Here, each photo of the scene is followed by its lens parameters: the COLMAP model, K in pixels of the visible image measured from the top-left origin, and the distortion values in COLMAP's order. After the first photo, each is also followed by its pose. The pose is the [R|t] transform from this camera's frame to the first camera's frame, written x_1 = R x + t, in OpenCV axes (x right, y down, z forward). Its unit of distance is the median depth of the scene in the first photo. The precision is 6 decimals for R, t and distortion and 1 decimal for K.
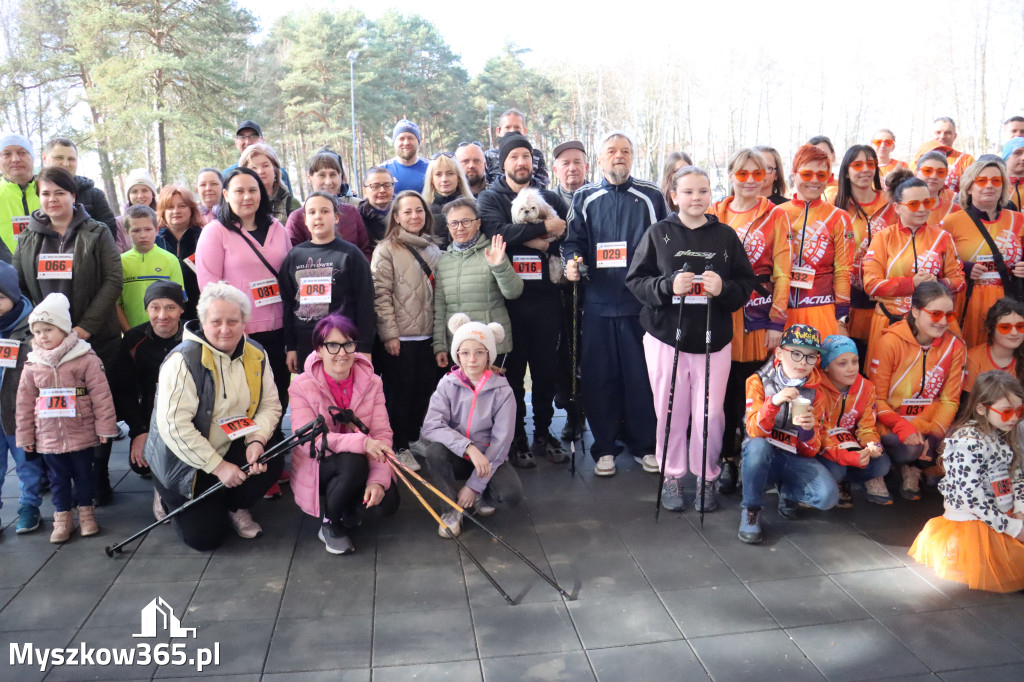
lens RADIAL K [[833.2, 0, 501.1], [0, 833.2, 348.7], [0, 0, 1]] dist [-0.182270, 0.152264]
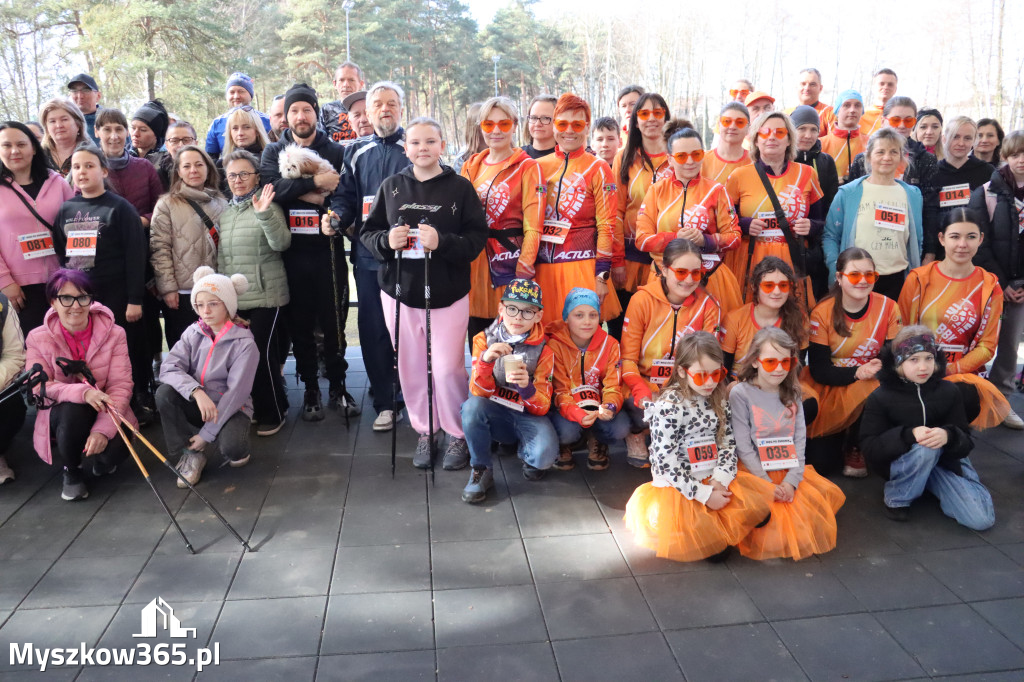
lens RADIAL K [[832.3, 0, 514.9], [0, 832.3, 344.2], [0, 0, 1]] dist [-0.178225, 0.143337]
pose [[0.999915, 0.011913, -0.005265, 0.299884], [-0.011634, 0.998670, 0.050231, -0.002654], [0.005857, -0.050165, 0.998724, 0.010236]]
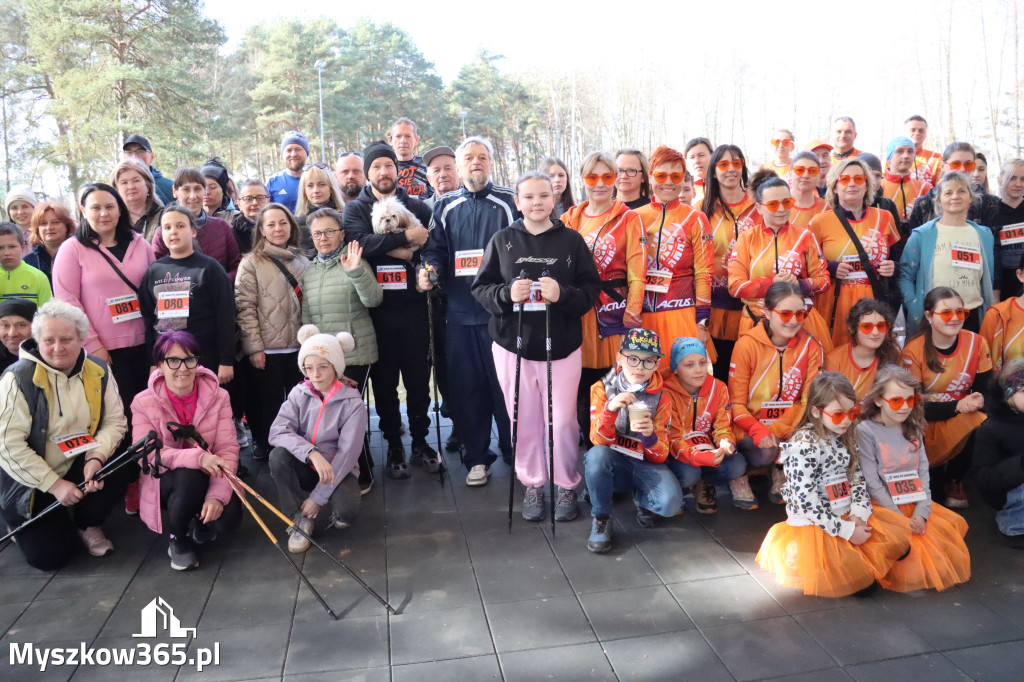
lens RADIAL K [[832.1, 0, 515.7], [0, 832.1, 346.9], [0, 0, 1]] dist [-0.179379, 0.145959]
pose [[0.999155, -0.021896, 0.034770, 0.147070], [0.022206, 0.999717, -0.008566, -0.002751], [-0.034572, 0.009331, 0.999359, 0.006572]]
